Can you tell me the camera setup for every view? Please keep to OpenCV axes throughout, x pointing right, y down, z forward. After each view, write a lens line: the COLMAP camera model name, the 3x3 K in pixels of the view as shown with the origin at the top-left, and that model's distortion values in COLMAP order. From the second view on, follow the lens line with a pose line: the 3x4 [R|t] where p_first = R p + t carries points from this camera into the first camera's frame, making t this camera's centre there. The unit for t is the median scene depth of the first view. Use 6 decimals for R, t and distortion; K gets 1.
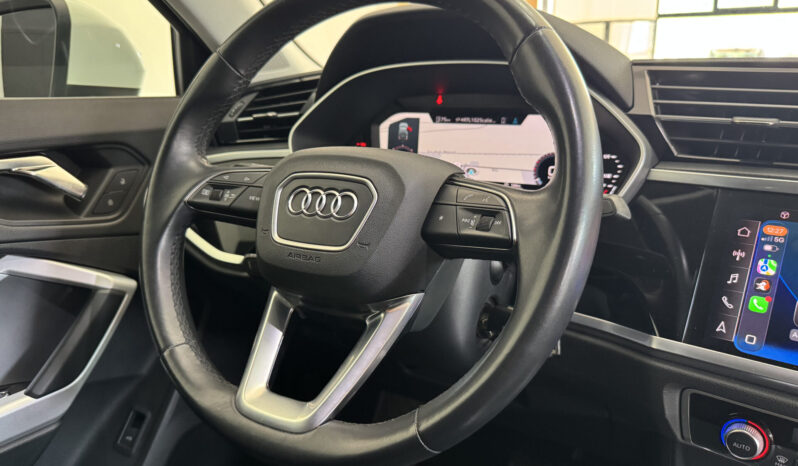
lens RADIAL K [[569.0, 0, 397.7], [0, 569.0, 234.8], [0, 0, 1]] dist [0.057397, -0.106015]
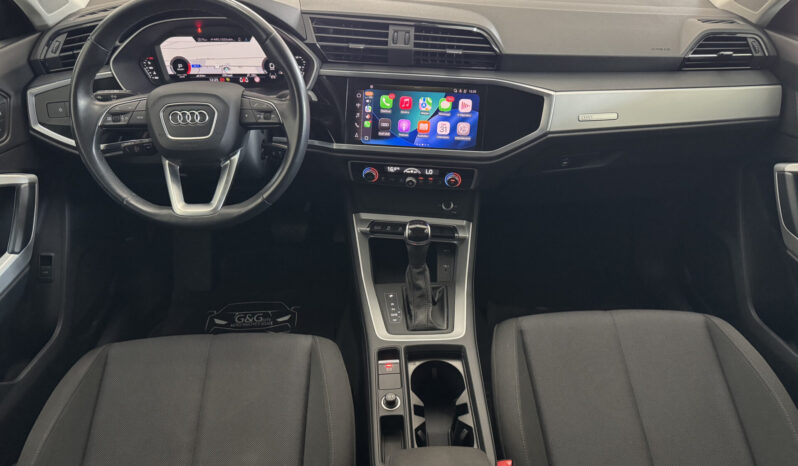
lens RADIAL K [[569.0, 0, 396.9], [0, 569.0, 243.8], [0, 0, 1]] dist [0.057397, -0.106015]
pose [[0.844300, -0.296991, 0.446043, -0.488715], [0.121719, 0.916899, 0.380107, -0.292552], [-0.521865, -0.266632, 0.810287, -1.115072]]
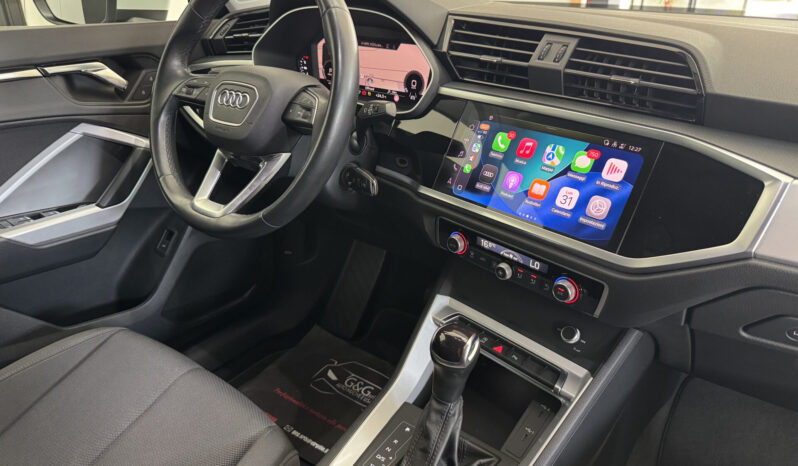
lens RADIAL K [[569.0, 0, 396.6], [0, 569.0, 235.1], [0, 0, 1]] dist [0.057397, -0.106015]
pose [[0.989443, 0.069604, -0.127112, 0.533461], [-0.045206, 0.981583, 0.185609, 0.005336], [0.137690, -0.177903, 0.974367, -0.651889]]
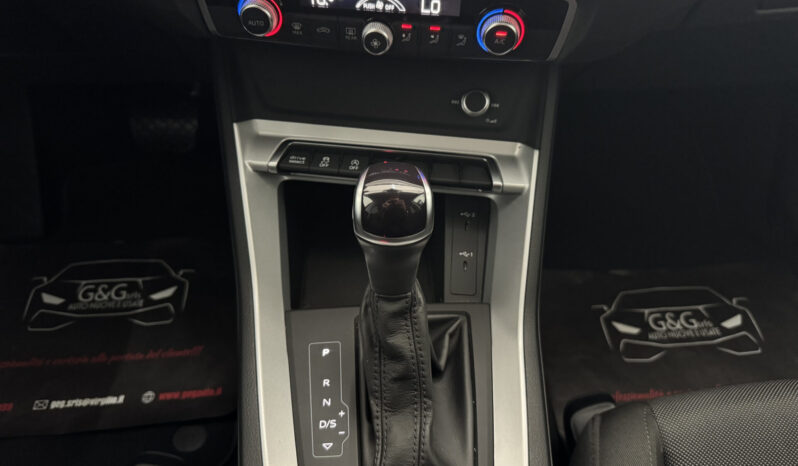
lens RADIAL K [[569.0, 0, 386.7], [0, 569.0, 234.7], [0, 0, 1]] dist [0.057397, -0.106015]
pose [[0.846702, -0.385363, 0.366866, 0.248988], [0.121728, 0.811524, 0.571499, 0.114481], [-0.517956, -0.439232, 0.734028, 0.036438]]
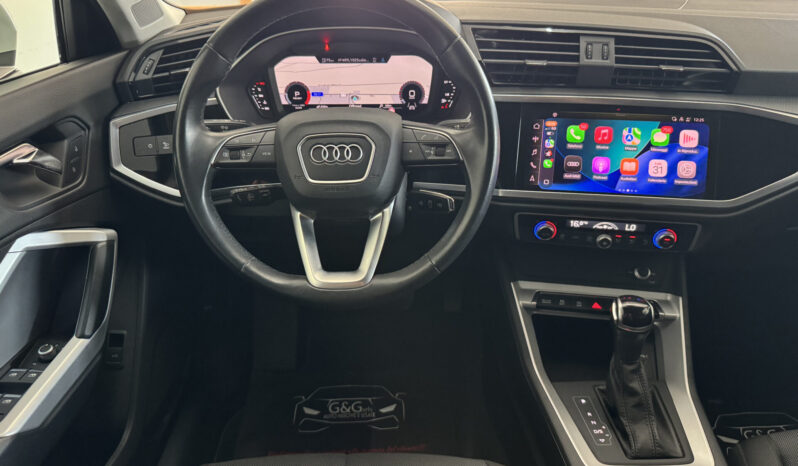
lens RADIAL K [[569.0, 0, 388.9], [0, 569.0, 235.9], [0, 0, 1]] dist [0.057397, -0.106015]
pose [[0.871388, -0.243794, 0.425733, -0.612813], [0.132592, 0.952525, 0.274071, -0.208411], [-0.472338, -0.182373, 0.862344, -0.398658]]
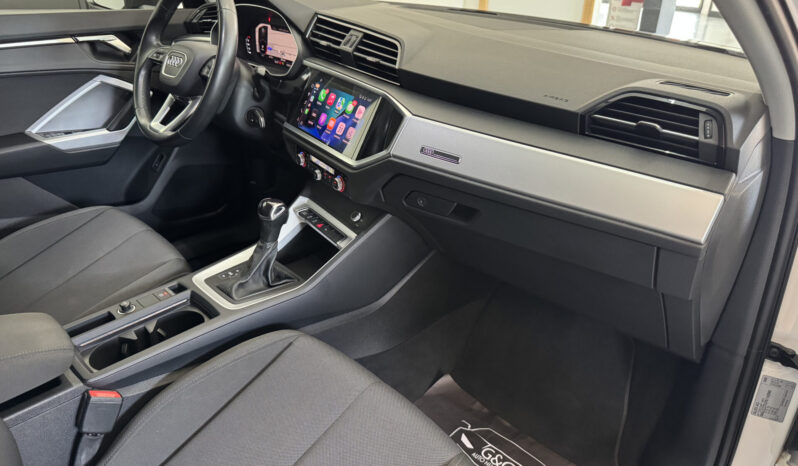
lens RADIAL K [[569.0, 0, 399.9], [0, 569.0, 239.8], [0, 0, 1]] dist [0.057397, -0.106015]
pose [[0.960366, 0.153701, -0.232536, 1.514680], [-0.099100, 0.968002, 0.230547, 0.030888], [0.260530, -0.198365, 0.944868, -1.408852]]
